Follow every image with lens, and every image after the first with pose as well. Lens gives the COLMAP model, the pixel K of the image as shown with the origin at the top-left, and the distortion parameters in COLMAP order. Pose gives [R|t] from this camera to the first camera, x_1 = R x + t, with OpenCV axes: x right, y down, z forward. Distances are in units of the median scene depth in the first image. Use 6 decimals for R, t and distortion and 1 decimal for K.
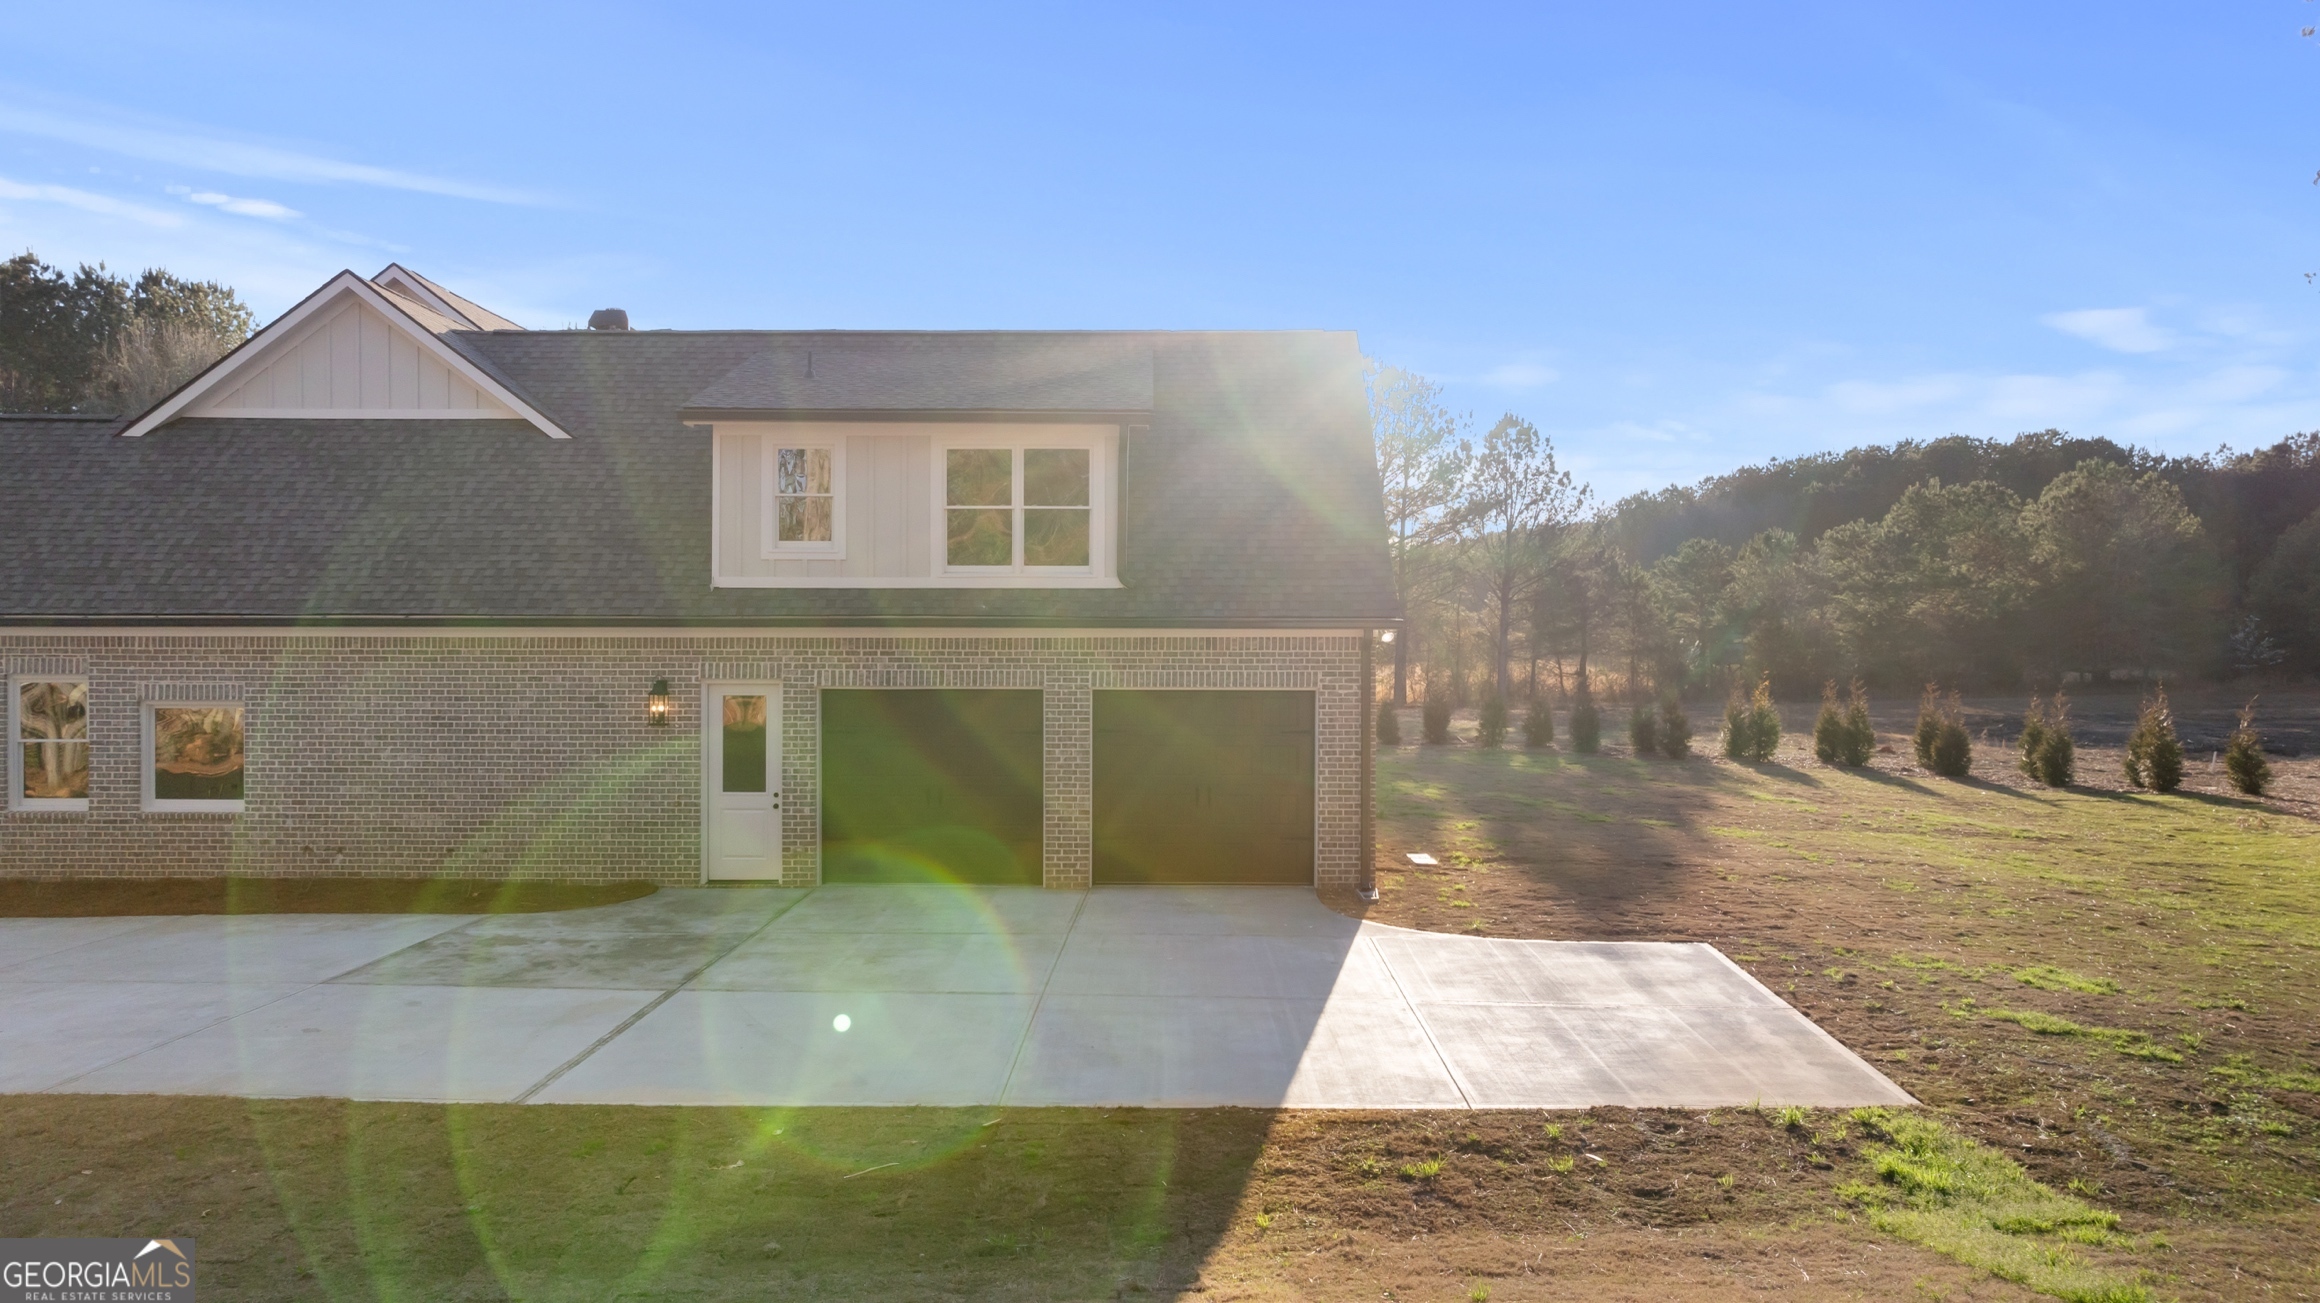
lens RADIAL K [[1643.6, 0, 1160.0], [0, 1643.6, 651.5], [0, 0, 1]] dist [-0.020712, 0.006032]
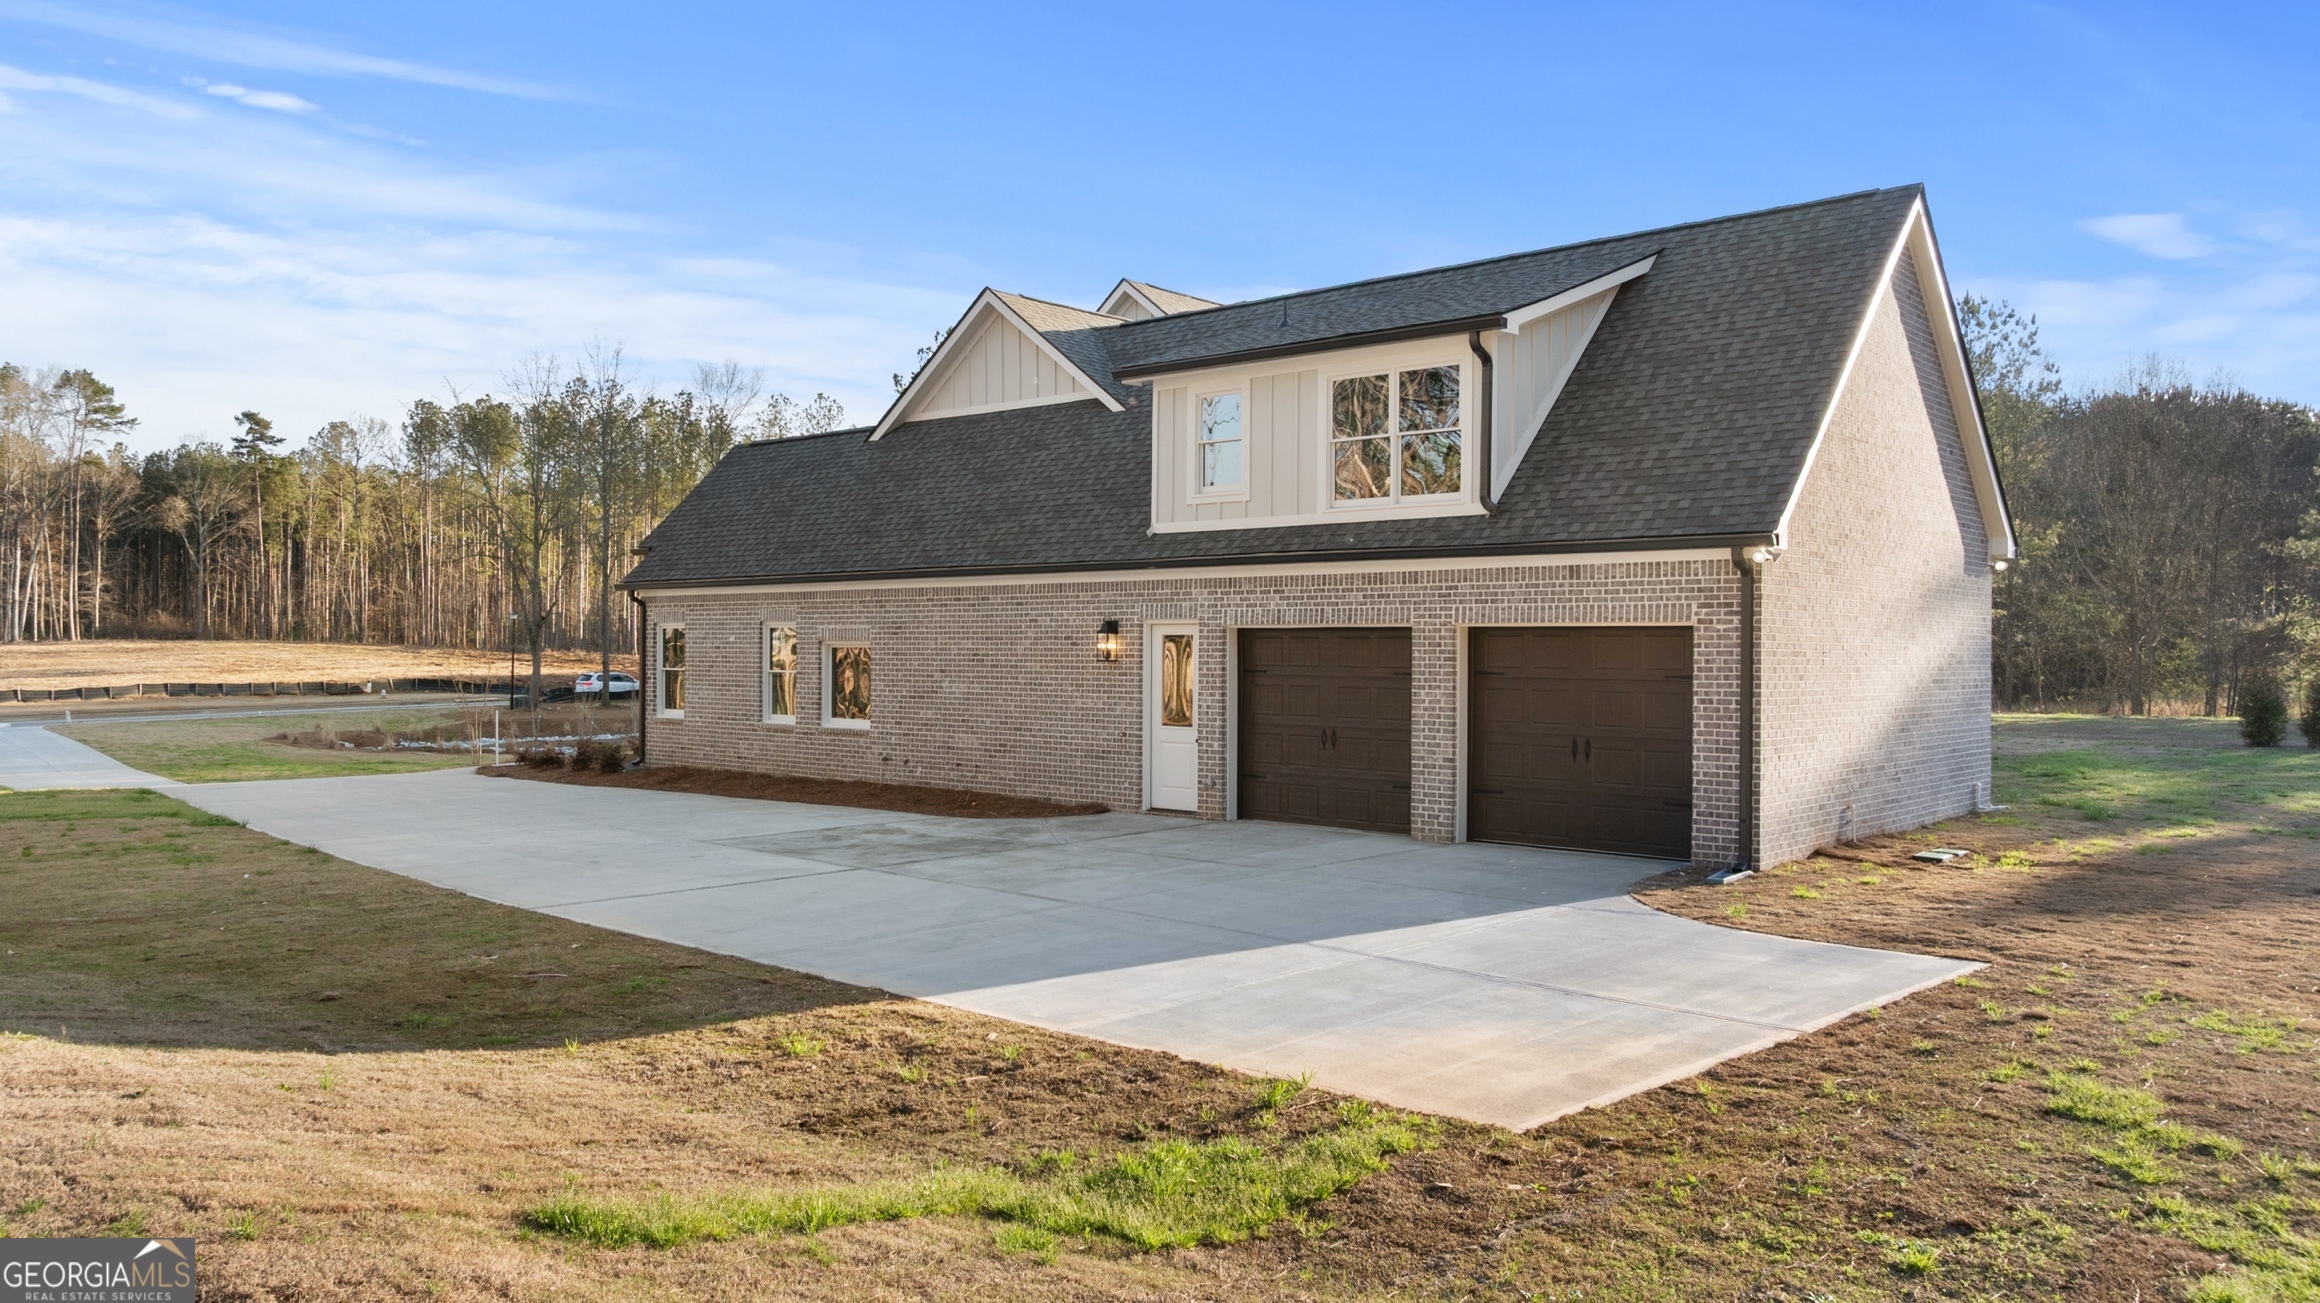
lens RADIAL K [[1643.6, 0, 1160.0], [0, 1643.6, 651.5], [0, 0, 1]] dist [-0.020712, 0.006032]
pose [[0.747304, 0.002711, -0.664477, 0.444058], [-0.007206, 0.999966, -0.004024, 0.042165], [0.664443, 0.007796, 0.747298, 0.203774]]
